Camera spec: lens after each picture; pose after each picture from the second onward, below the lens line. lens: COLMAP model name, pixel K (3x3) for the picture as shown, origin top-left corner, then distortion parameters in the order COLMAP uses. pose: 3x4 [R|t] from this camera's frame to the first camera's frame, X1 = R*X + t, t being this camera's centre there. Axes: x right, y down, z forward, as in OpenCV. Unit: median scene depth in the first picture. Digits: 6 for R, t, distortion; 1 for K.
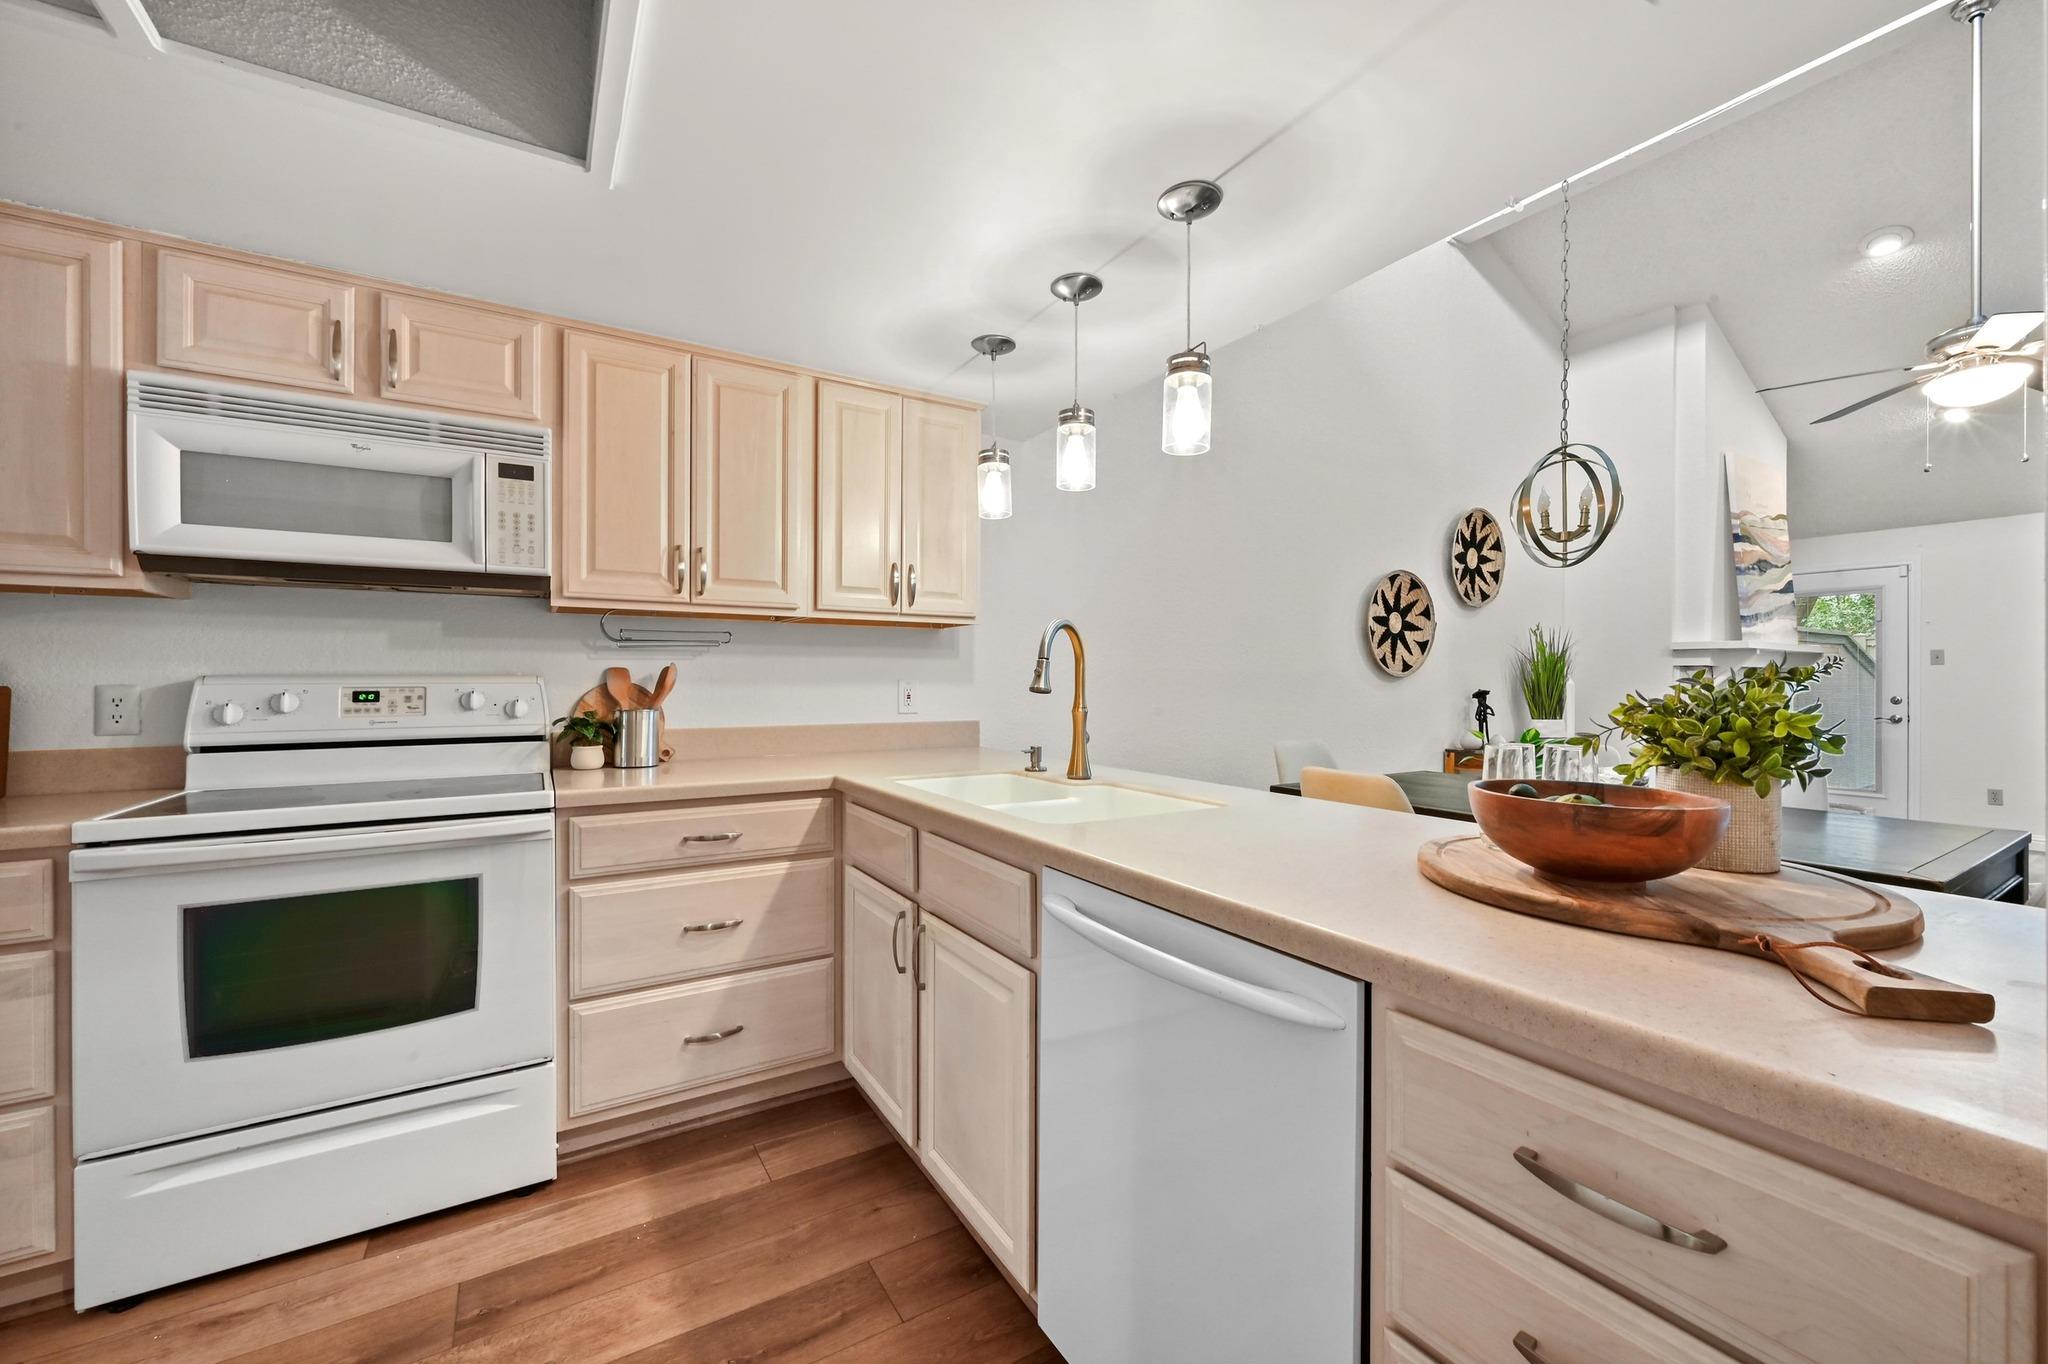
lens RADIAL K [[807.2, 0, 1025.0], [0, 807.2, 682.3], [0, 0, 1]] dist [-0.000650, -0.000173]
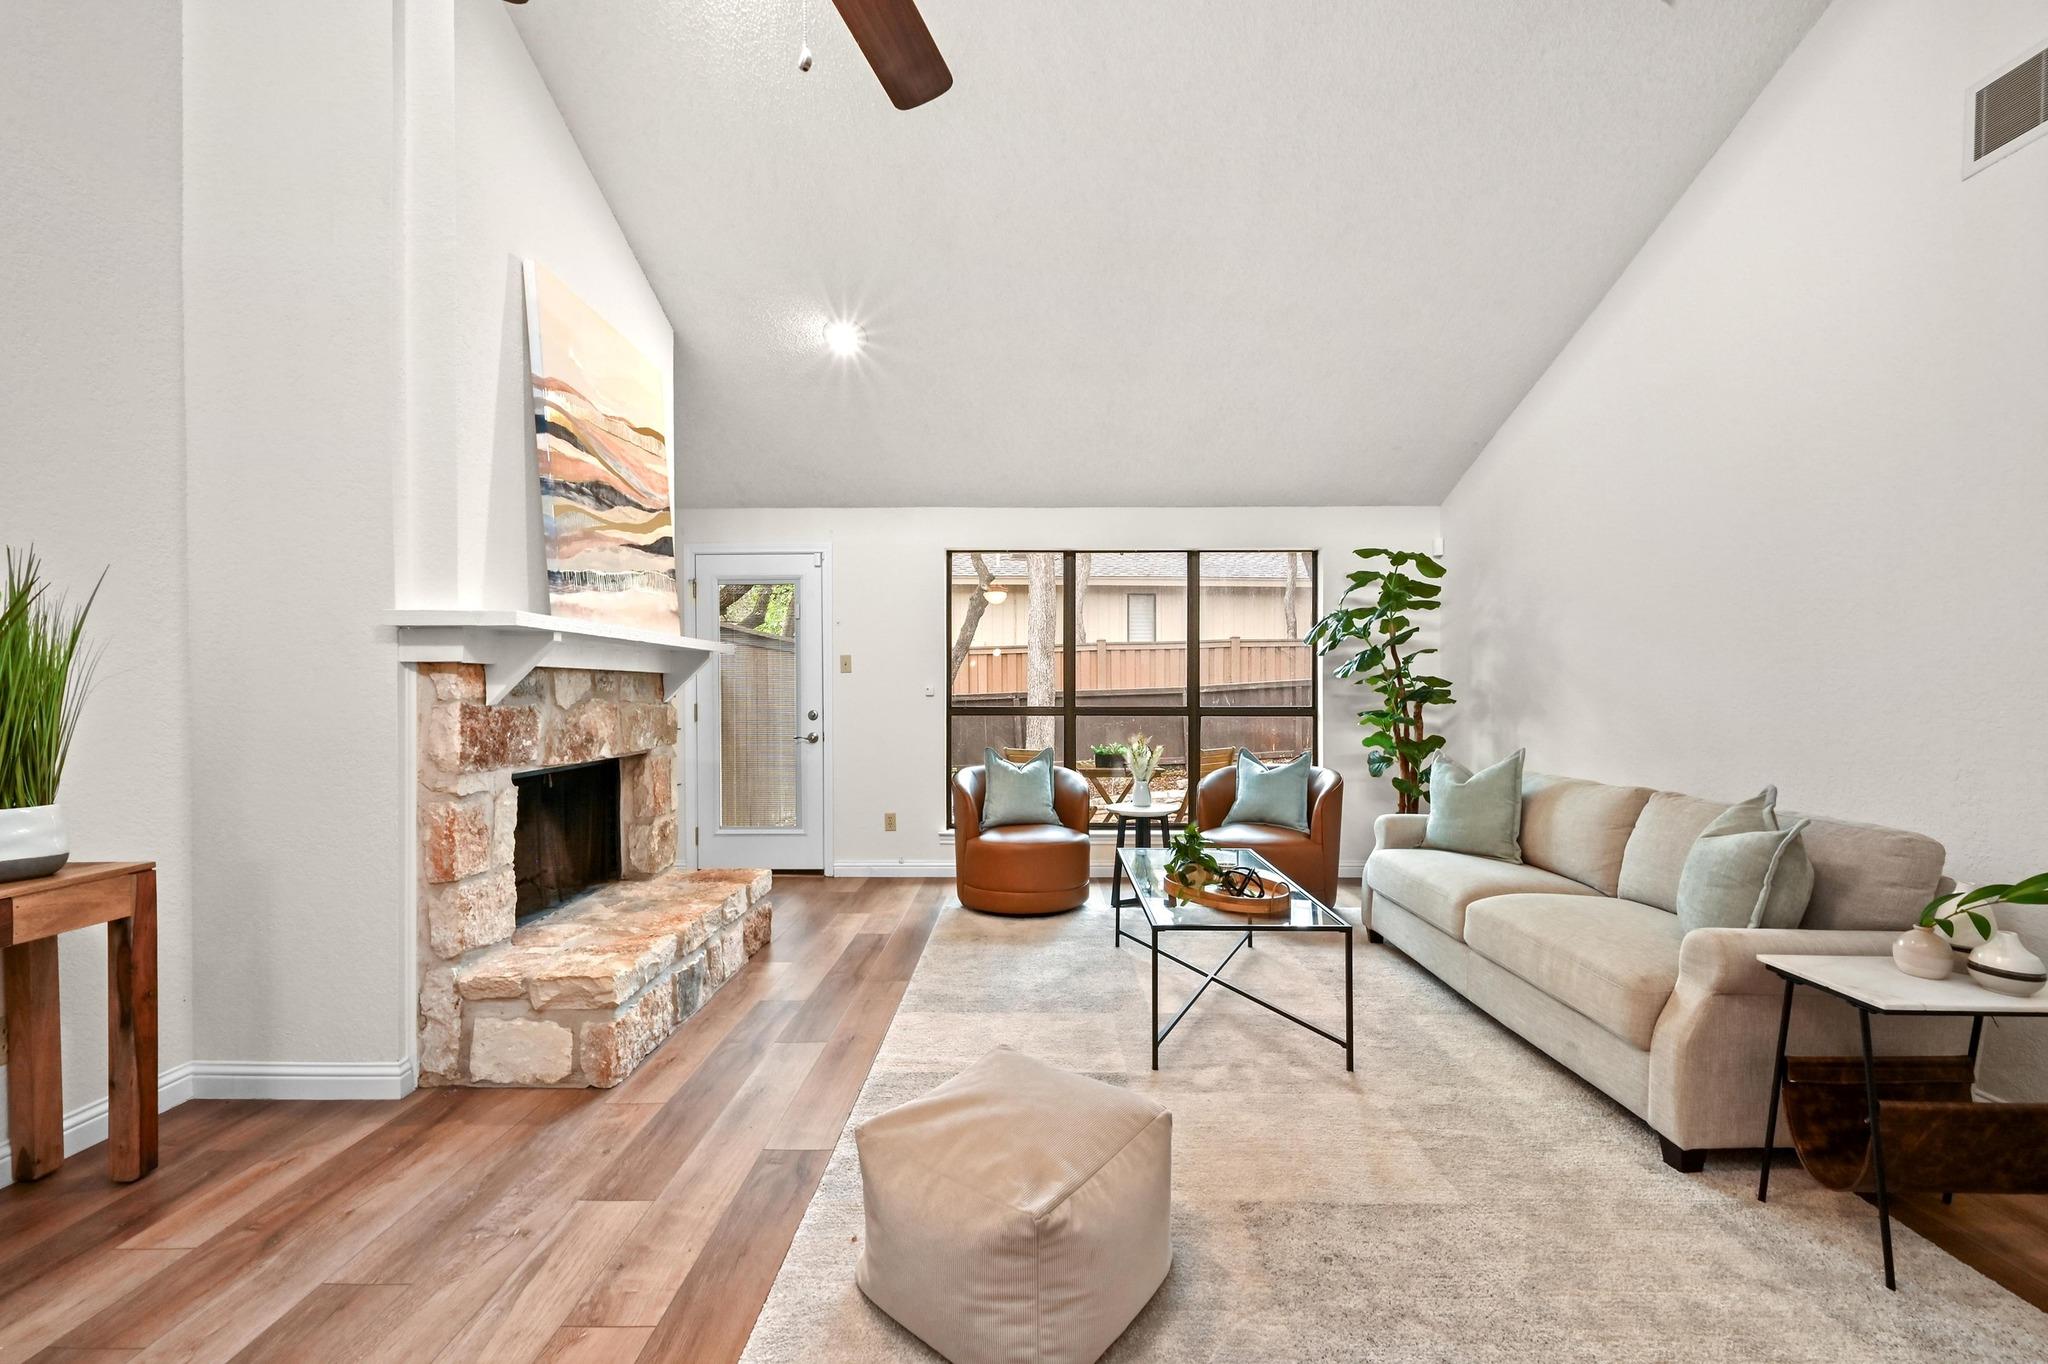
lens RADIAL K [[821.2, 0, 1032.0], [0, 821.2, 698.4], [0, 0, 1]] dist [0.001390, 0.000191]
pose [[0.535851, -0.011313, 0.844237, 0.650801], [0.004902, 0.999935, 0.010288, -0.002969], [-0.844298, -0.001374, 0.535872, 0.476665]]
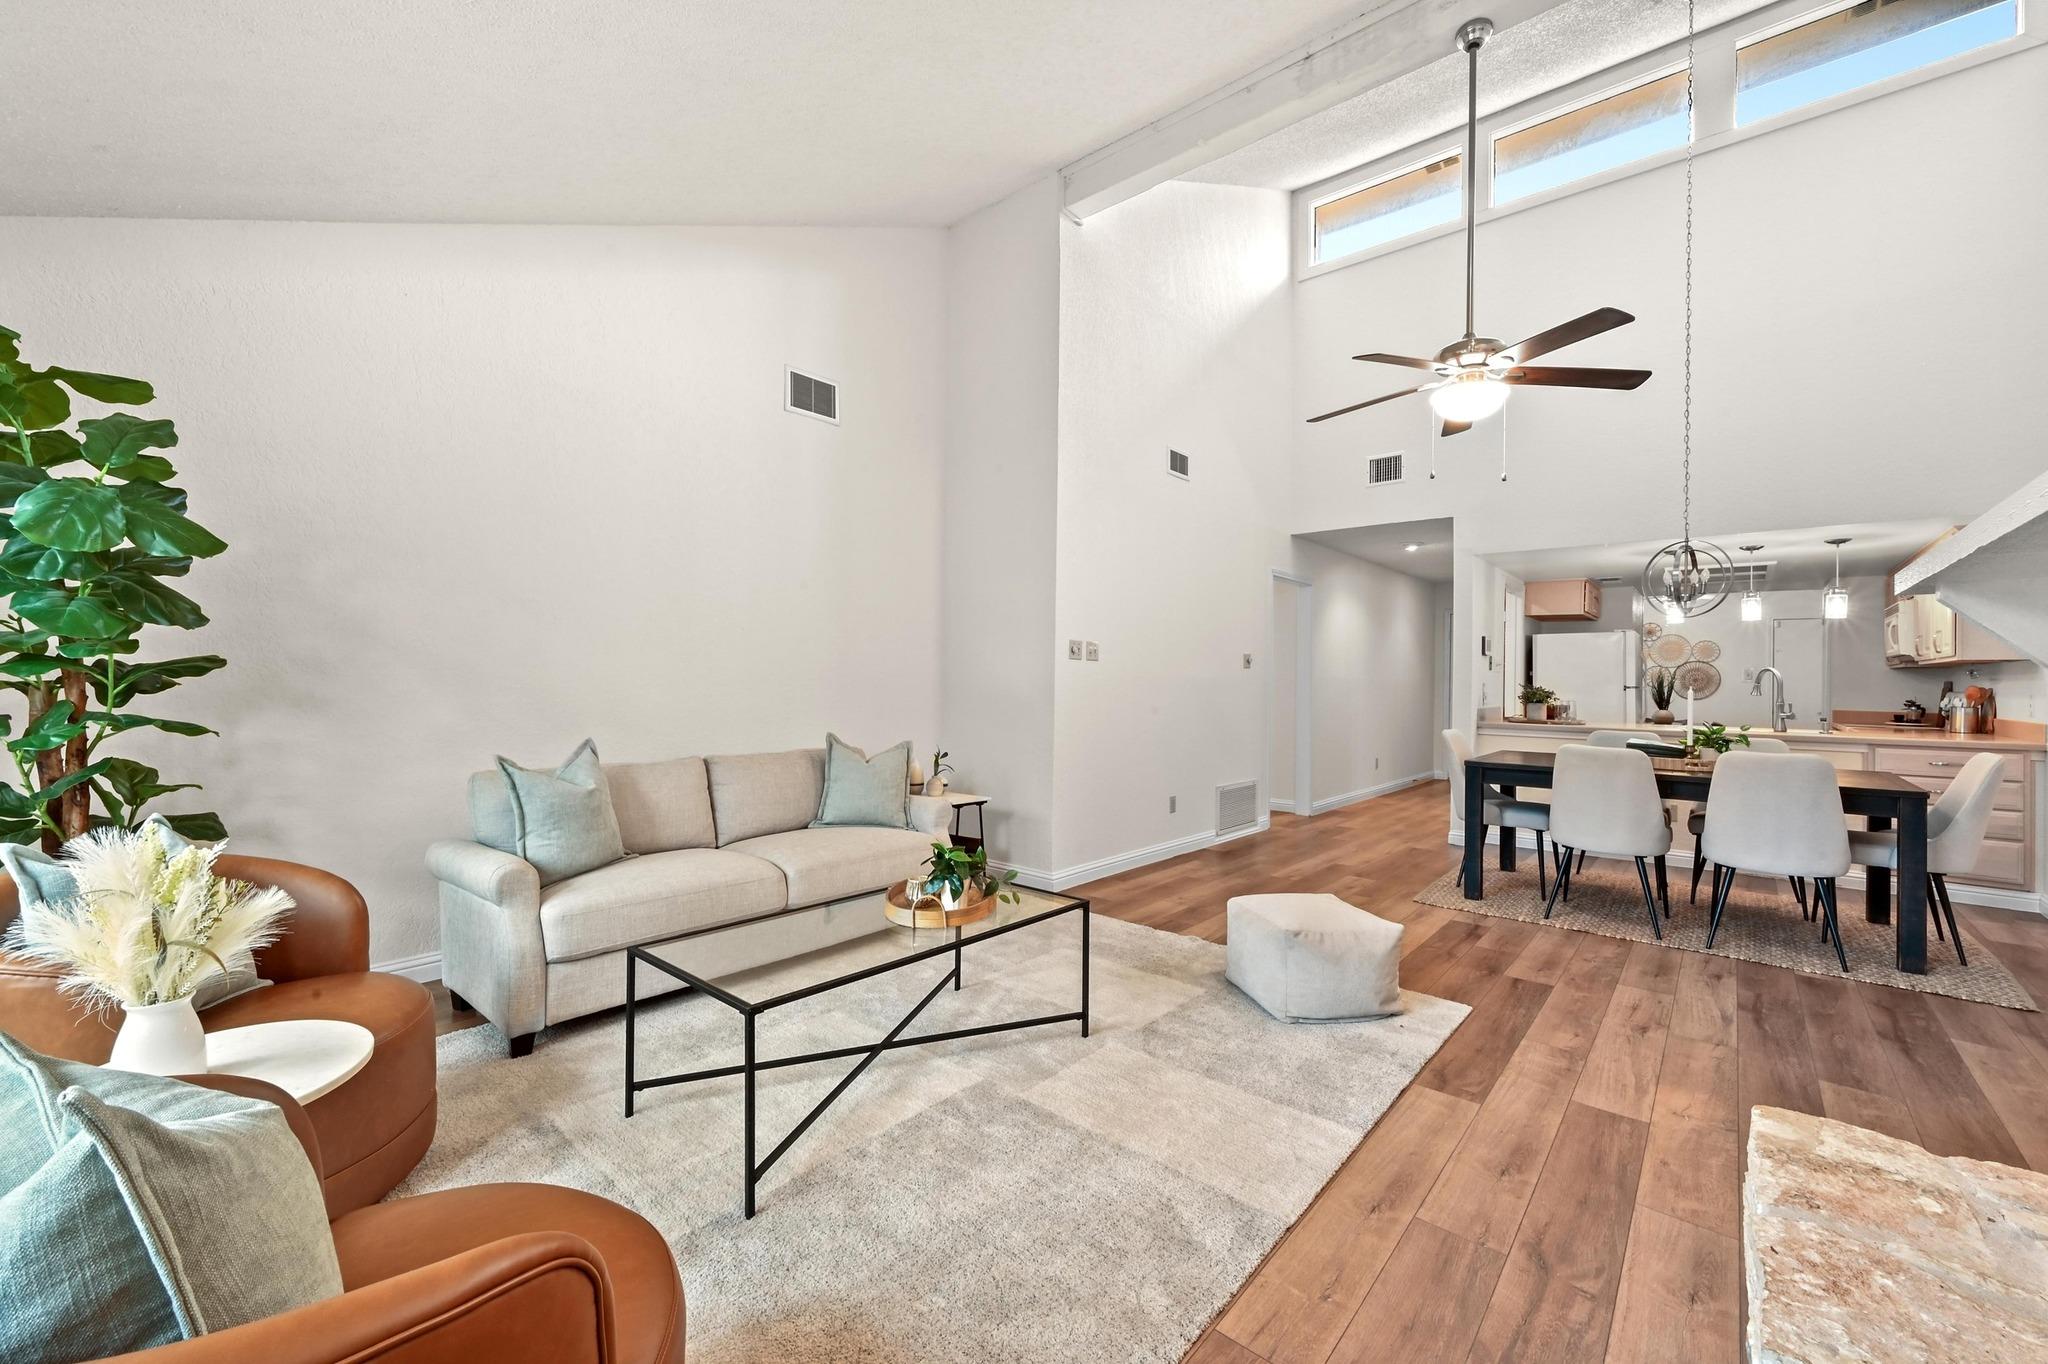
lens RADIAL K [[813.8, 0, 1022.2], [0, 813.8, 686.6], [0, 0, 1]] dist [0.000690, -0.000043]
pose [[-0.956963, -0.014262, -0.289861, 1.366785], [-0.016502, 0.999850, 0.005286, -0.000061], [0.289742, 0.009841, -0.957054, 1.236332]]
